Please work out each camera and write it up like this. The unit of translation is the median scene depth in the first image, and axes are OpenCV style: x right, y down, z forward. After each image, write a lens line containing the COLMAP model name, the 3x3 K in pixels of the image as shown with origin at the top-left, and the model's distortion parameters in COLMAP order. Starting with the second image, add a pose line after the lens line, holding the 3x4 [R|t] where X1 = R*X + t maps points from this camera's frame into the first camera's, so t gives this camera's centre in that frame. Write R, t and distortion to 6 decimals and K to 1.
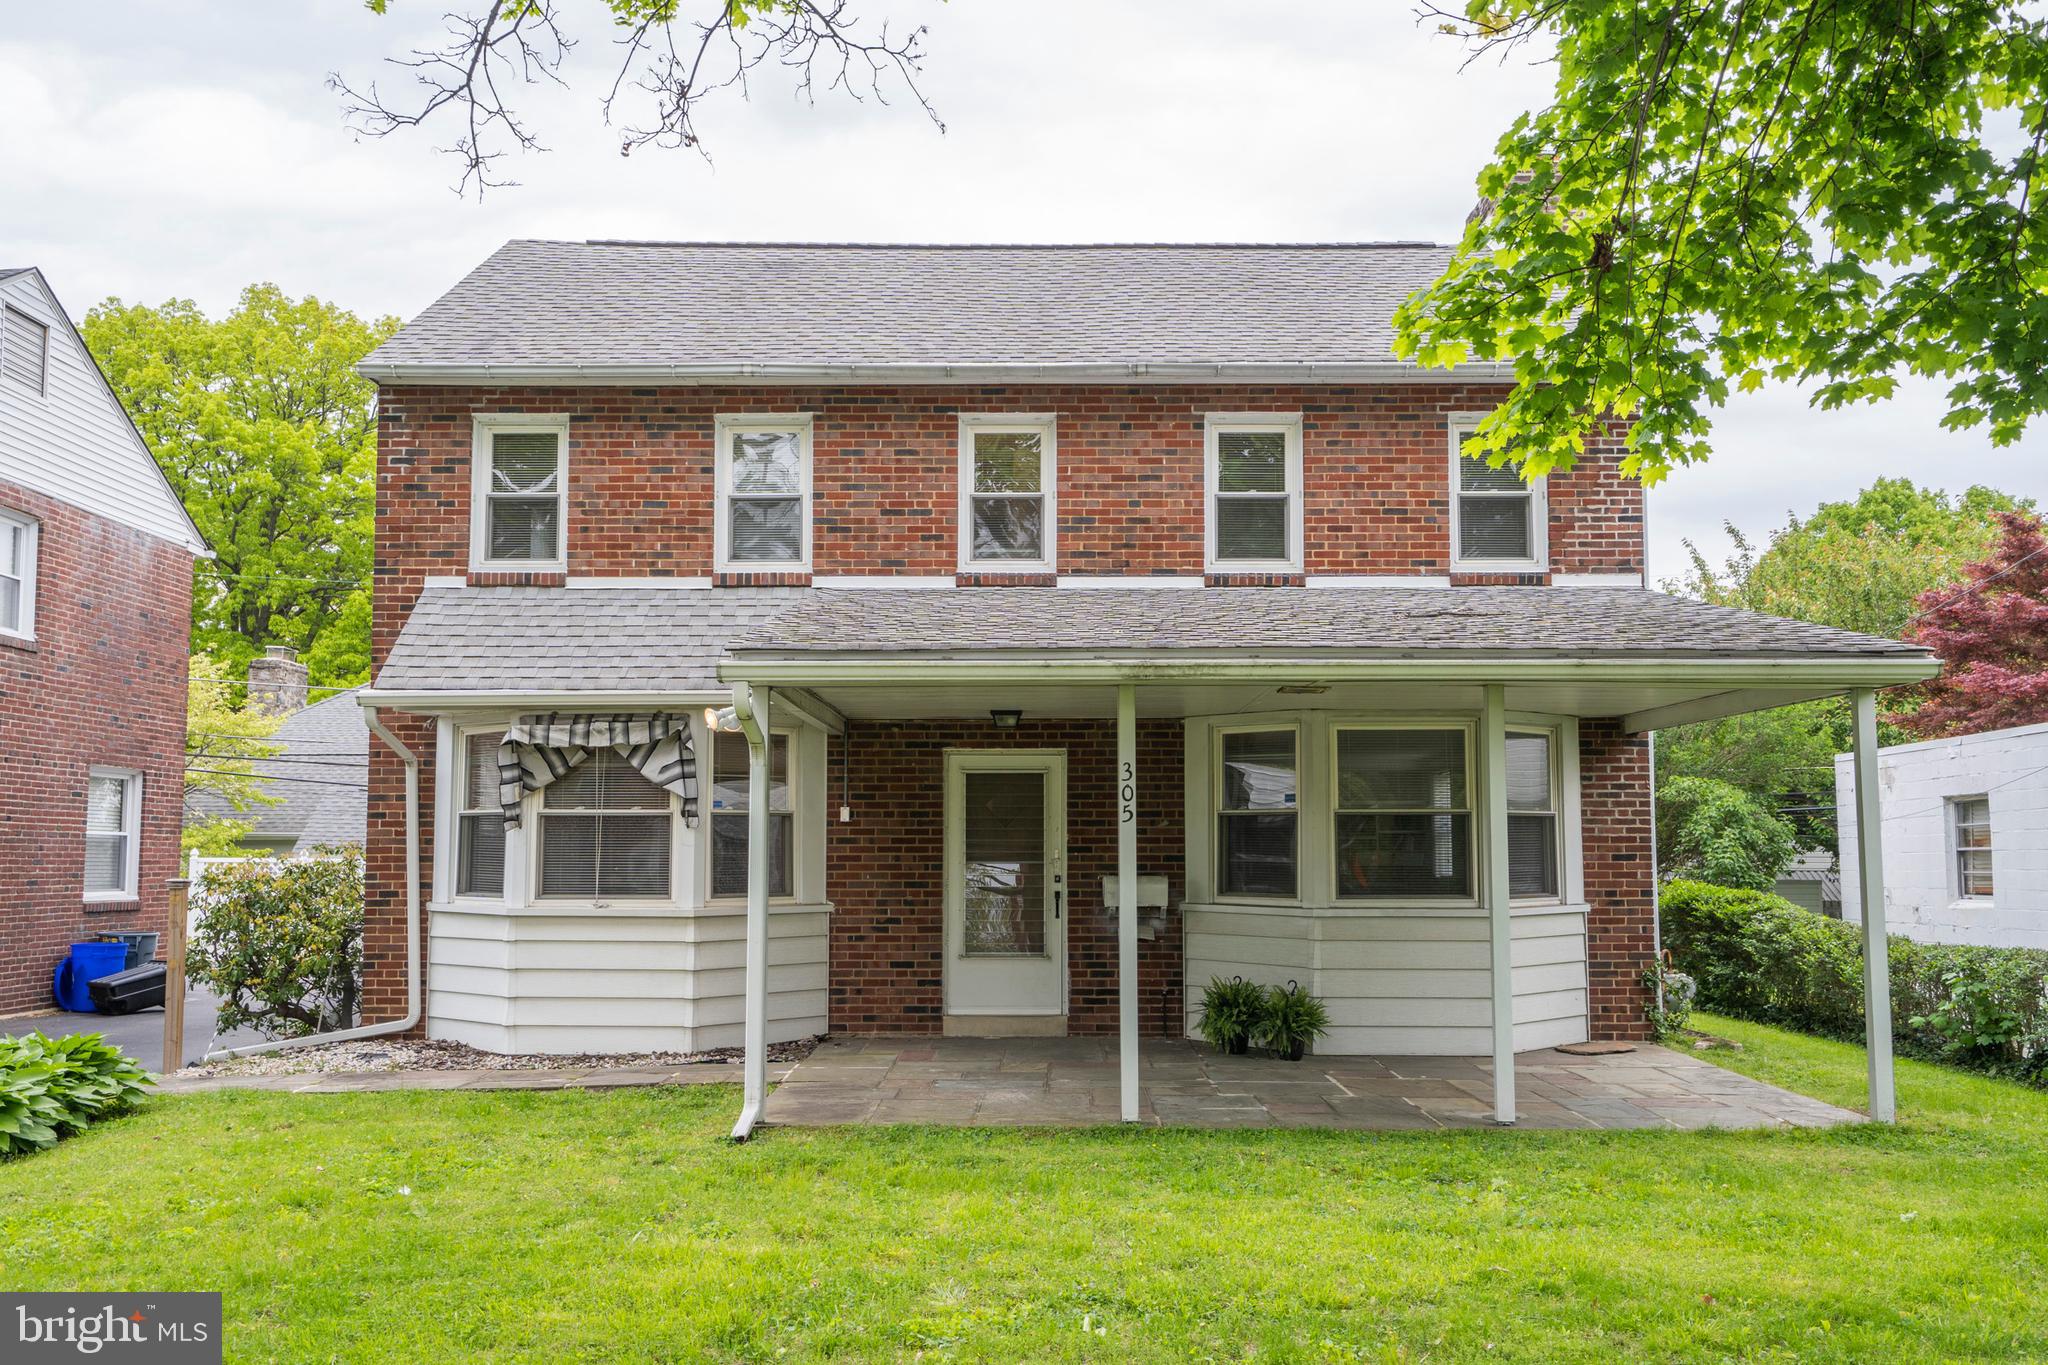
lens RADIAL K [[1746.1, 0, 1022.0], [0, 1746.1, 713.2], [0, 0, 1]] dist [0.008830, 0.003201]
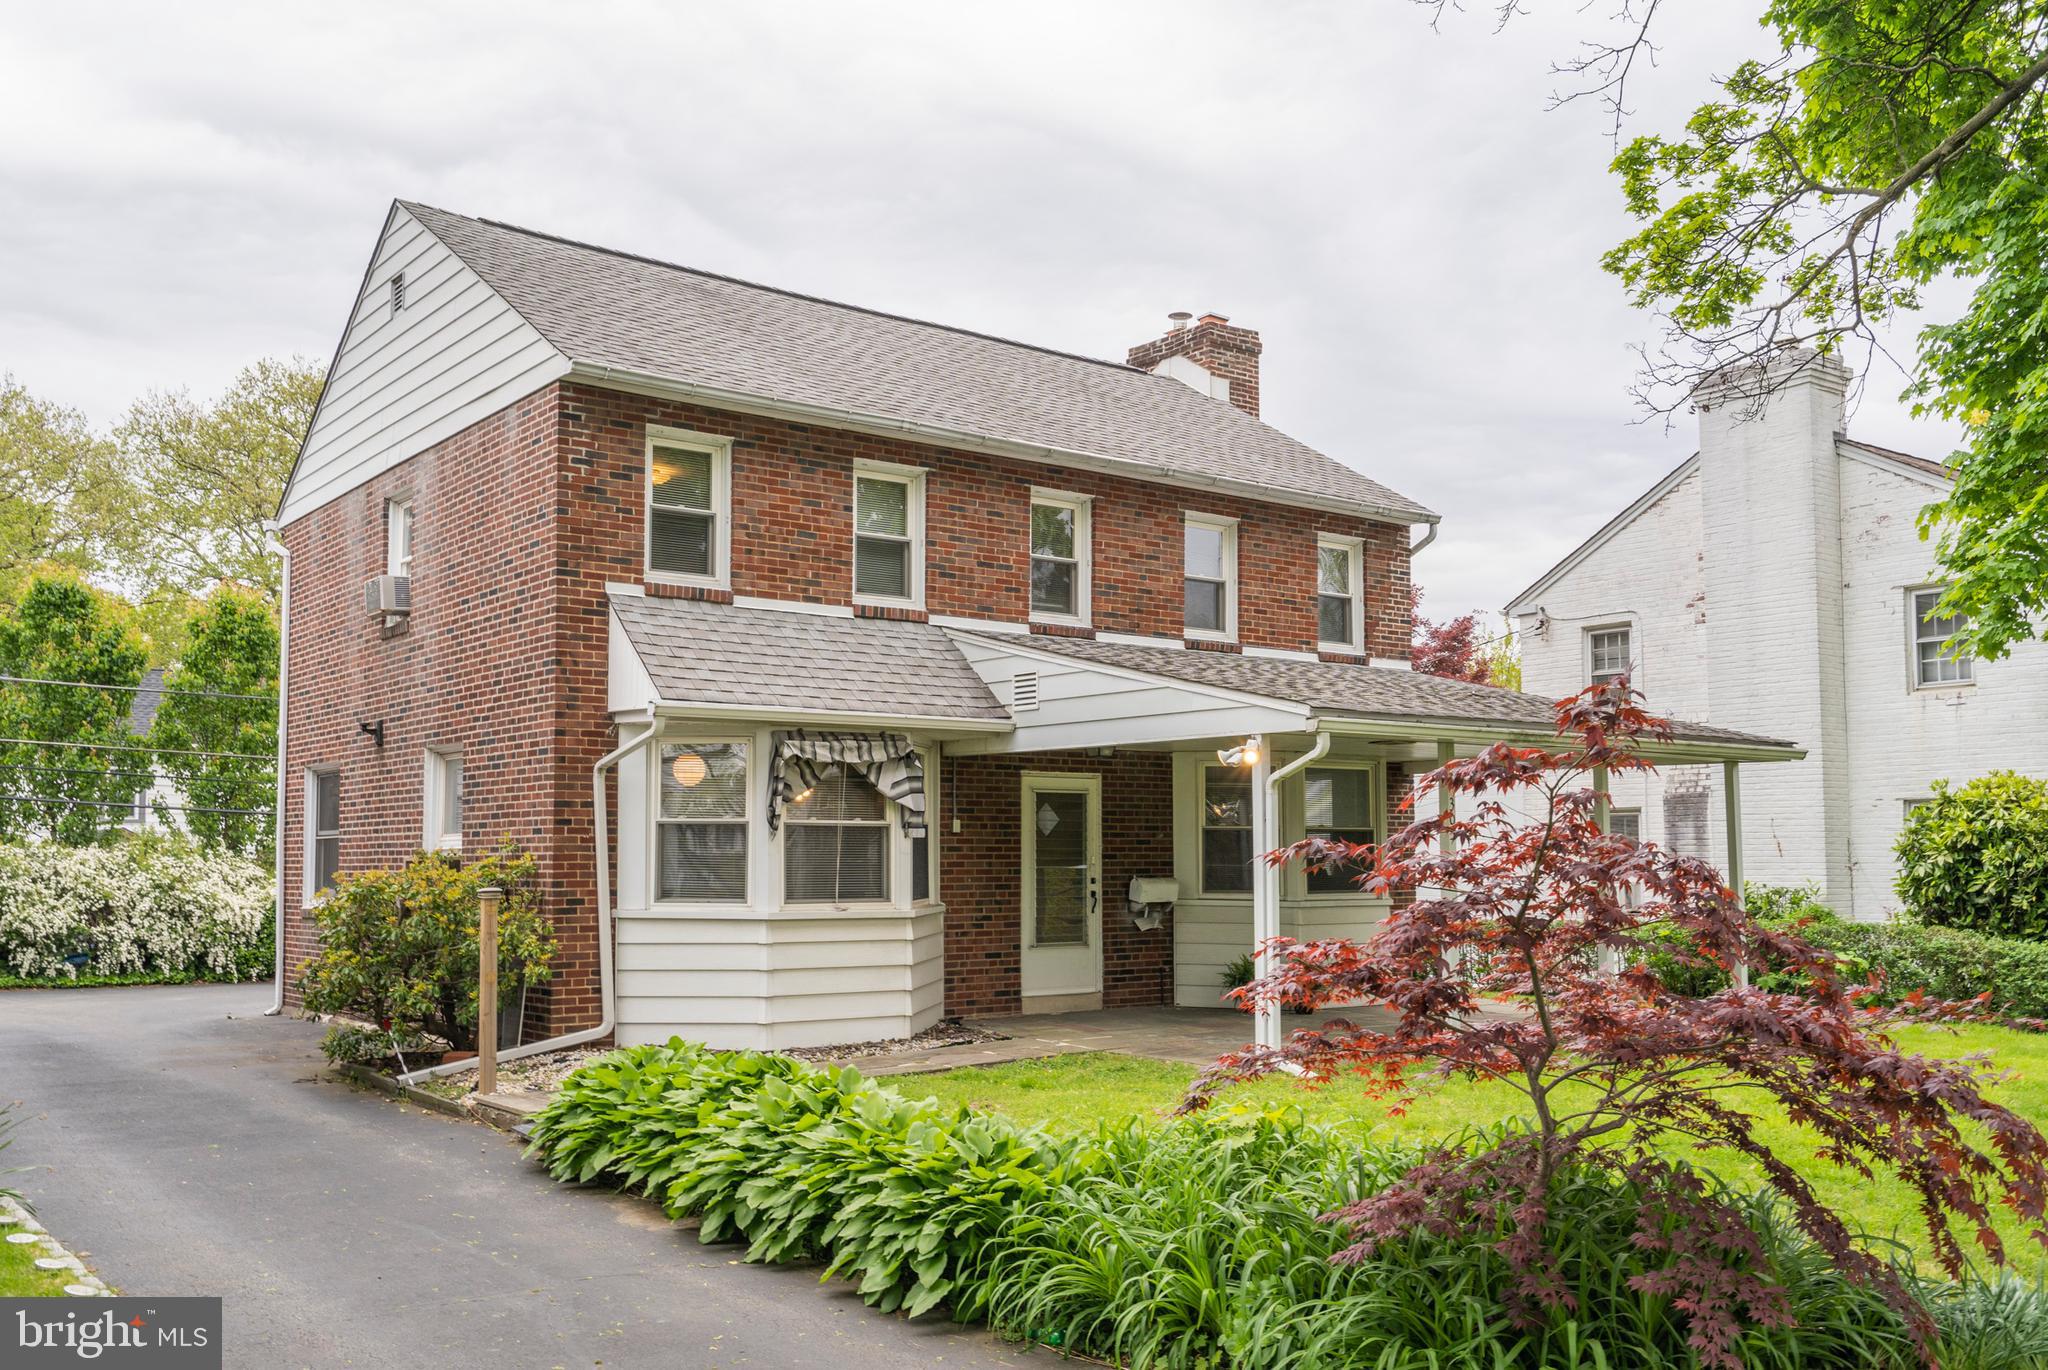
lens RADIAL K [[1779.8, 0, 1020.8], [0, 1779.8, 725.7], [0, 0, 1]] dist [0.005350, 0.004158]
pose [[0.787456, 0.044706, 0.614747, -0.786764], [-0.050534, 0.998691, -0.007896, -0.000605], [-0.614295, -0.024848, 0.788685, 0.056169]]
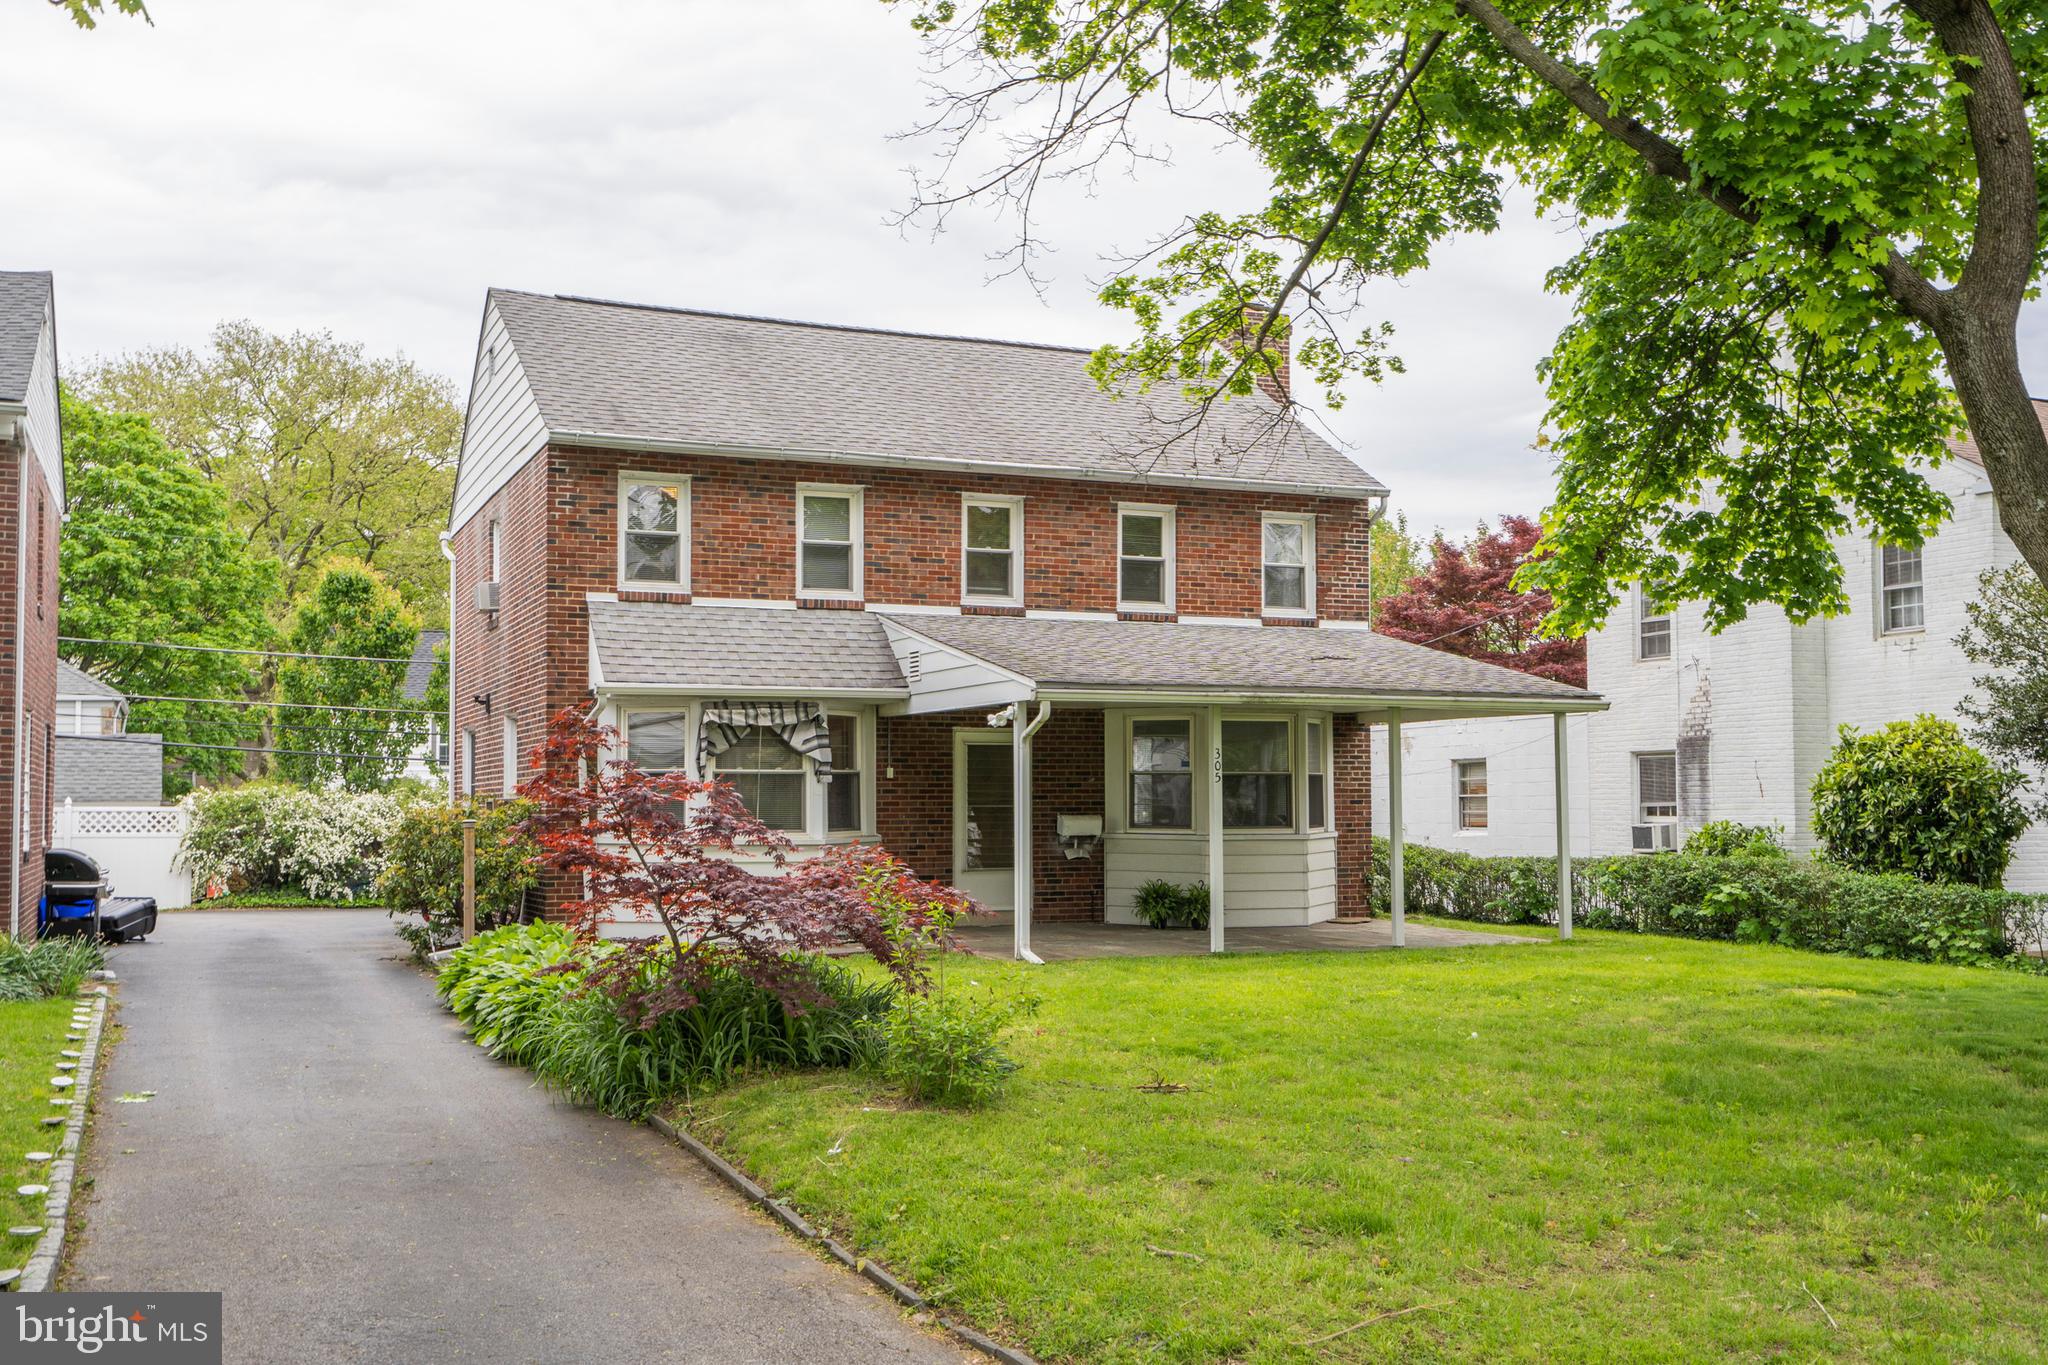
lens RADIAL K [[2013.5, 0, 1027.7], [0, 2013.5, 693.4], [0, 0, 1]] dist [0.007922, 0.020337]
pose [[0.917207, 0.019687, 0.397925, -0.651380], [-0.030696, 0.999302, 0.021314, -0.045182], [-0.397227, -0.031764, 0.917170, -0.545629]]
